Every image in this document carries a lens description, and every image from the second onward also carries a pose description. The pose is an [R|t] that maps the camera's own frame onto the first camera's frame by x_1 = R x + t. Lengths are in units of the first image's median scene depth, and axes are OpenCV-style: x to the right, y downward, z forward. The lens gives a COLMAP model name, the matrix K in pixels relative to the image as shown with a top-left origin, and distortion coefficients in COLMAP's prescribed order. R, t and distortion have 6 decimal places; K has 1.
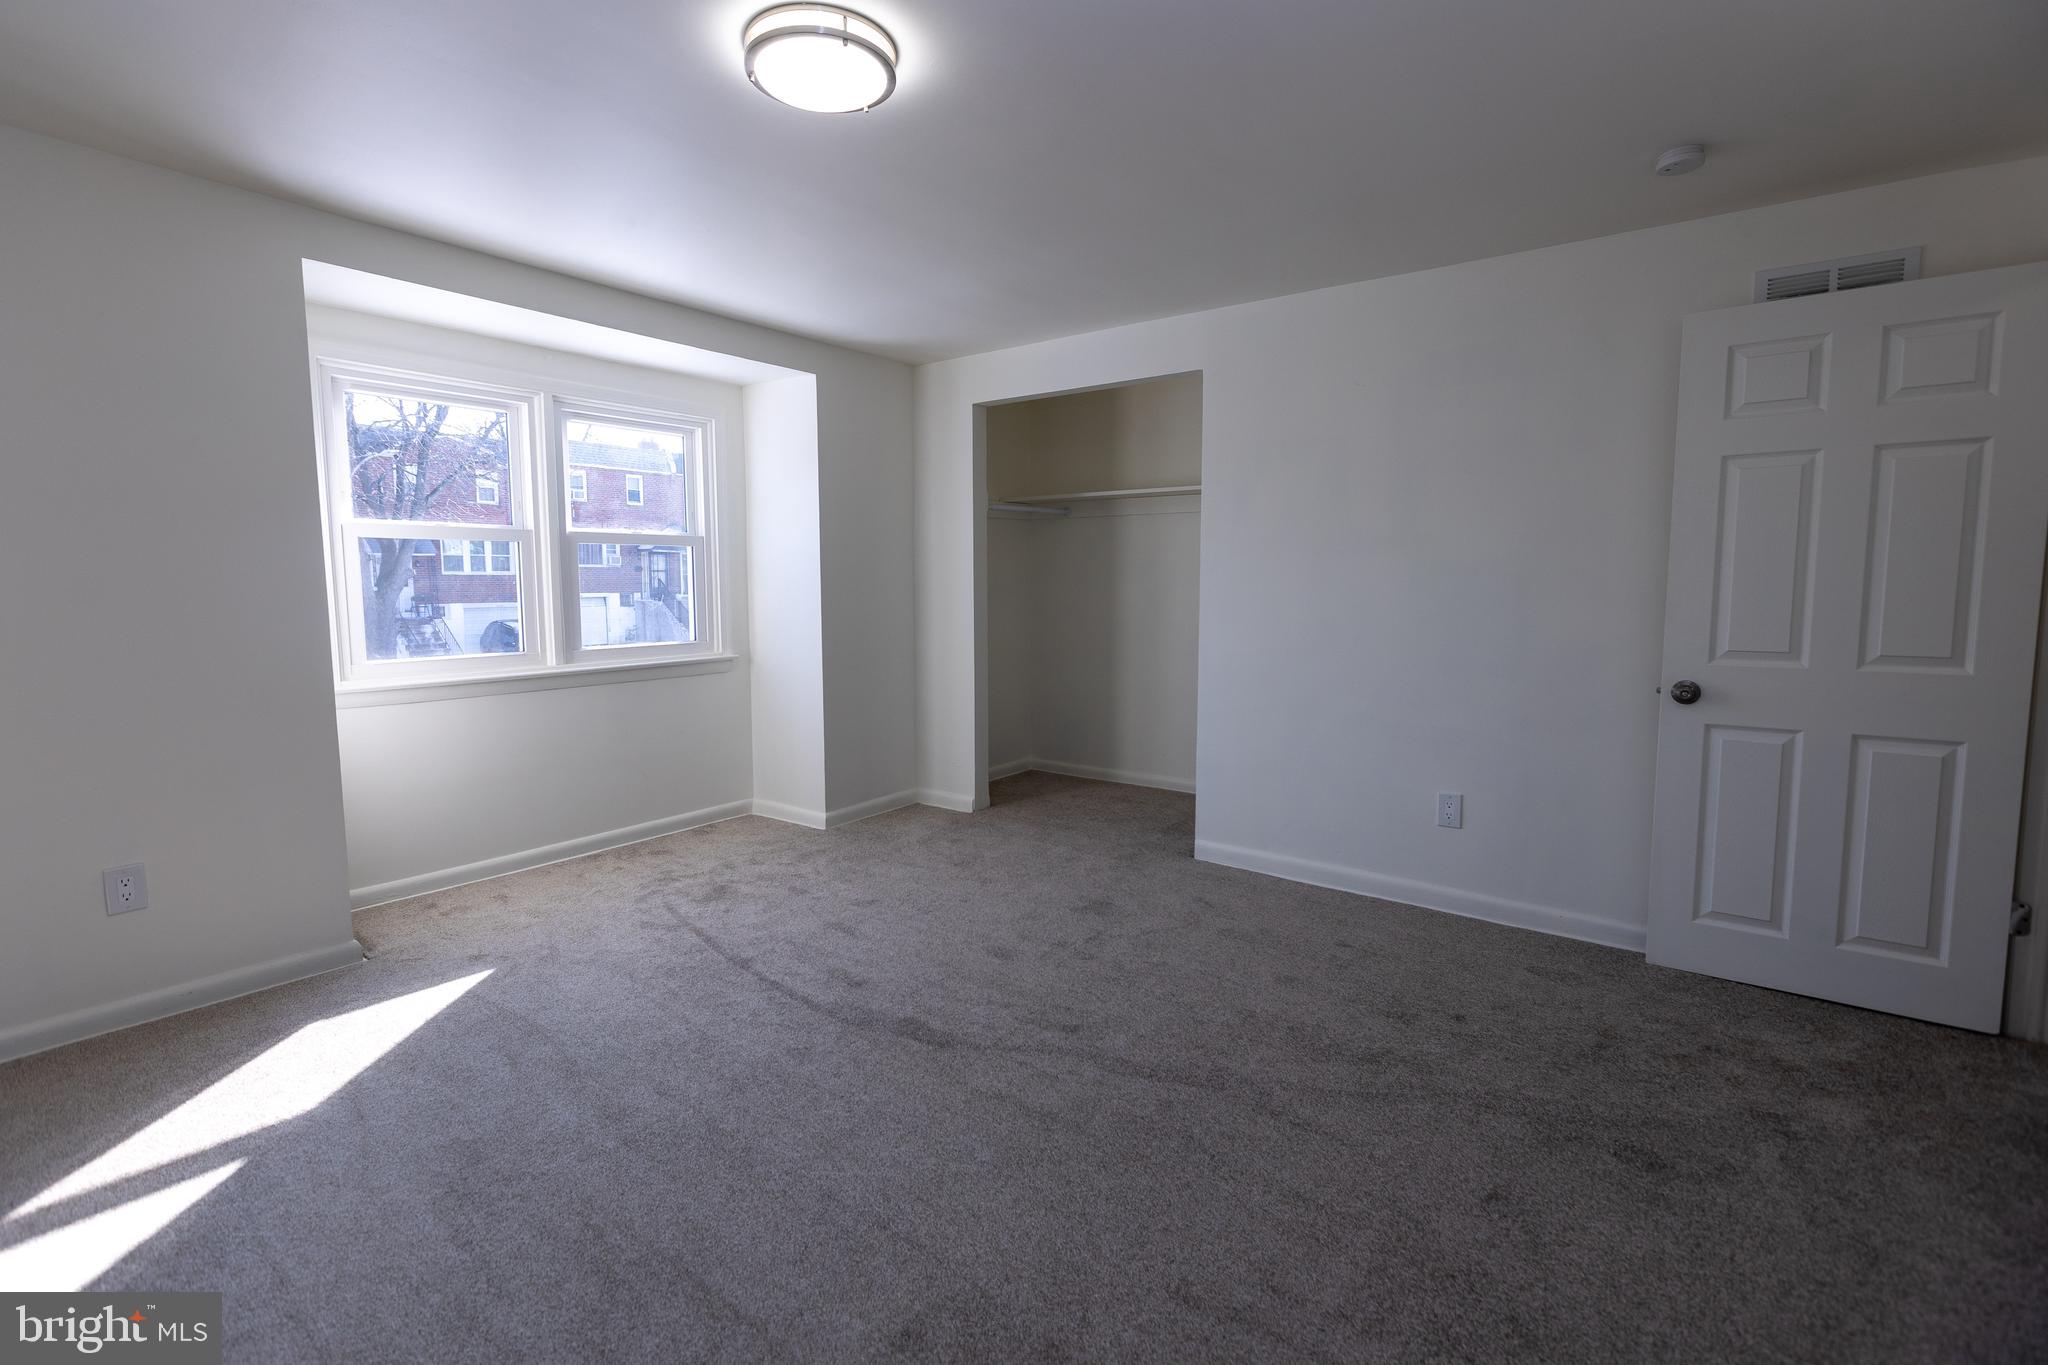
lens RADIAL K [[932.1, 0, 1018.9], [0, 932.1, 668.2], [0, 0, 1]] dist [0.009814, -0.004177]
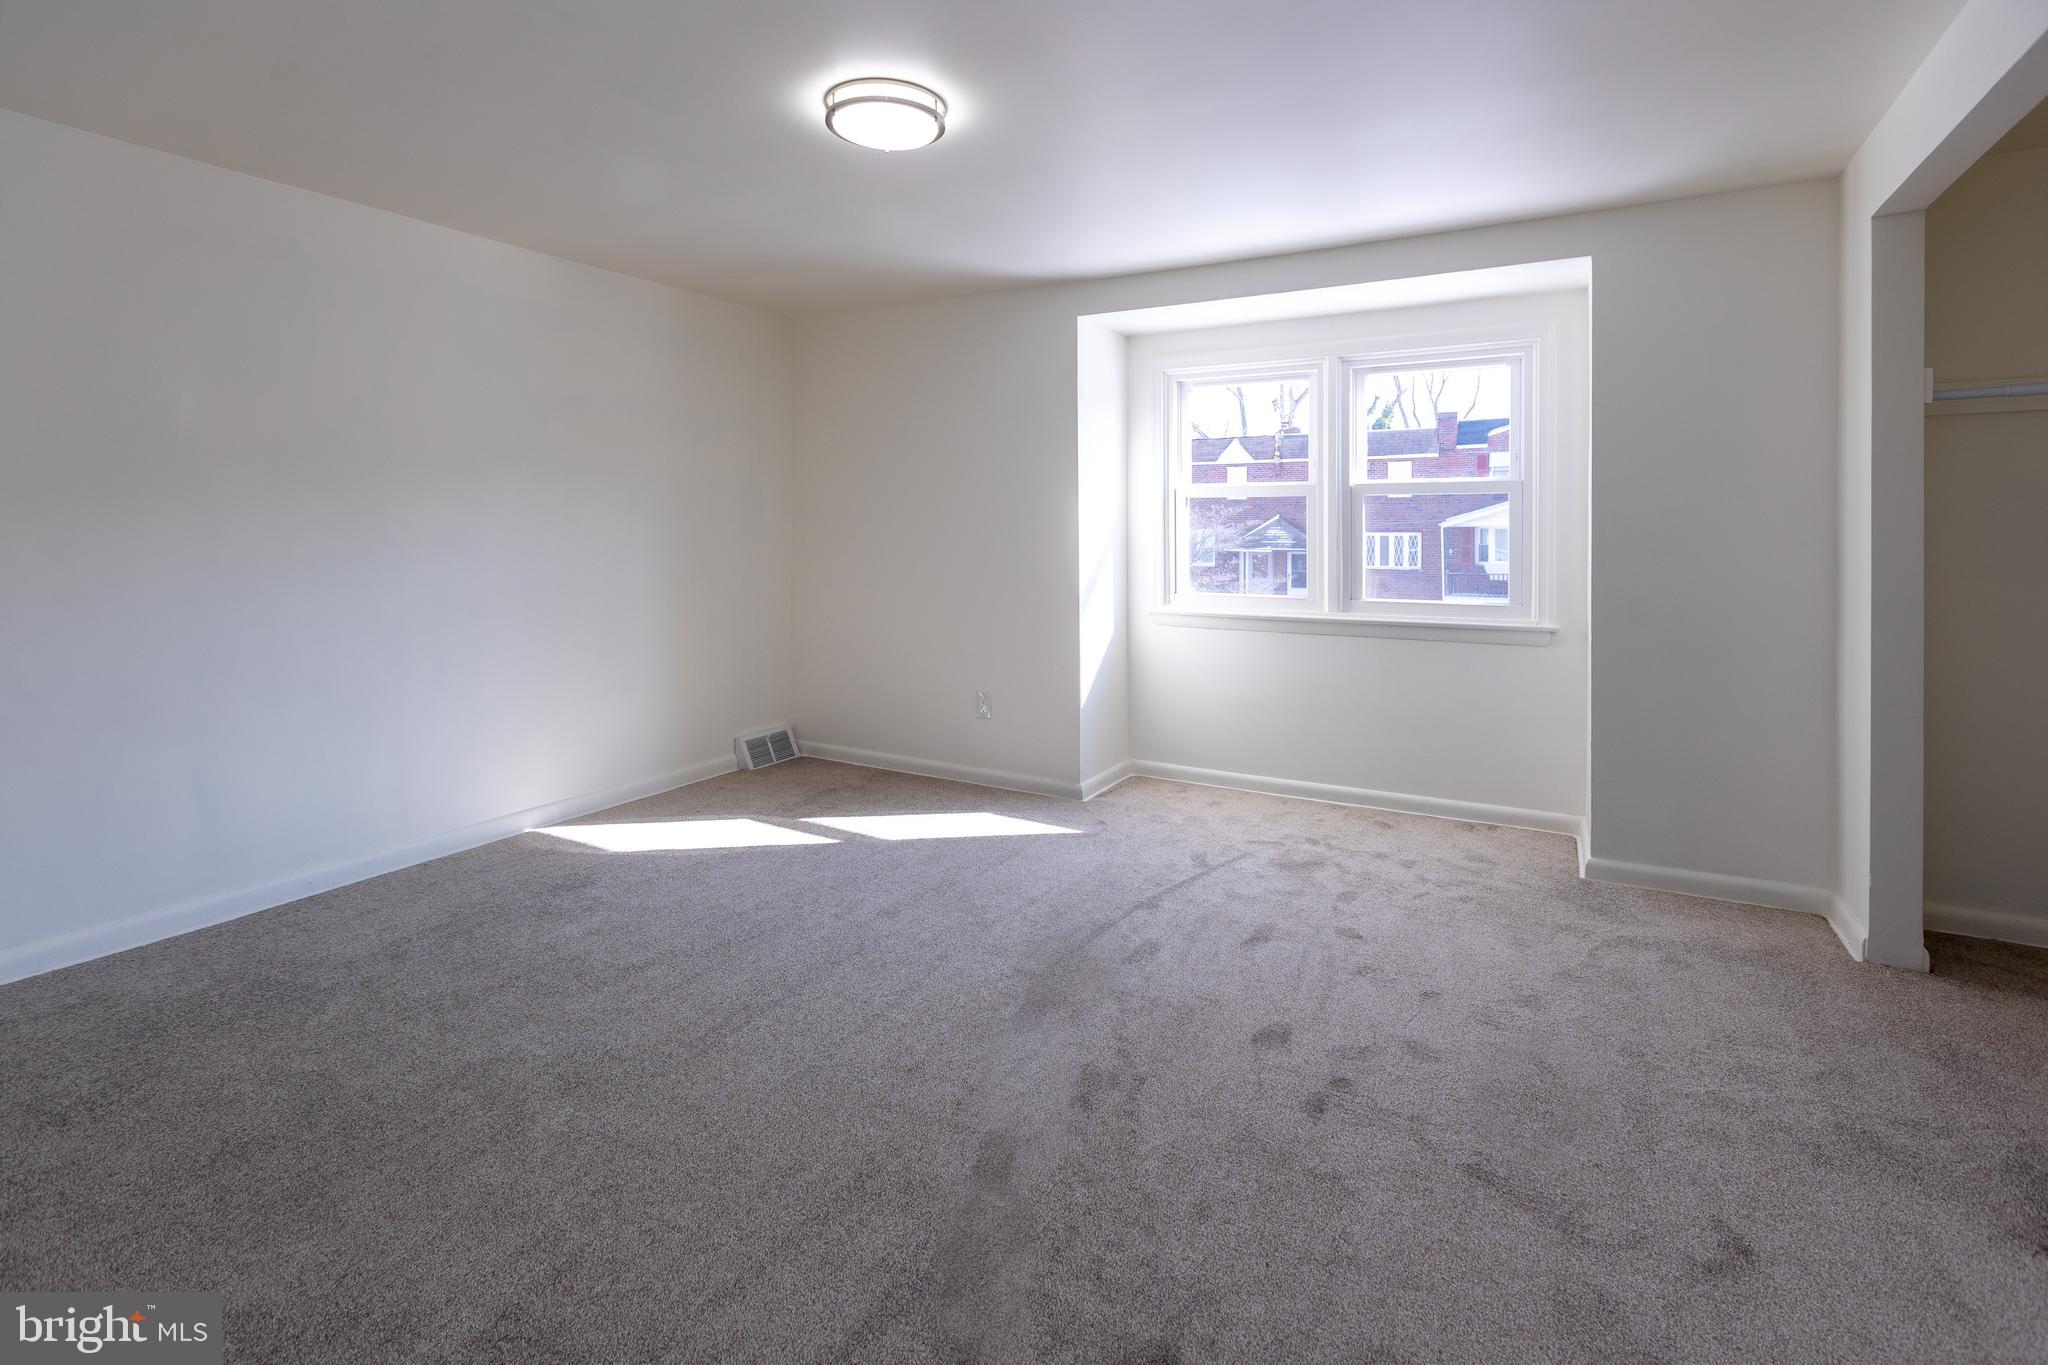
lens RADIAL K [[932.1, 0, 962.3], [0, 932.1, 538.5], [0, 0, 1]] dist [0.009814, -0.004177]
pose [[0.125032, 0.008837, -0.992113, 0.500678], [-0.101960, 0.994781, -0.003989, -0.040067], [0.986900, 0.101655, 0.125281, 0.470832]]
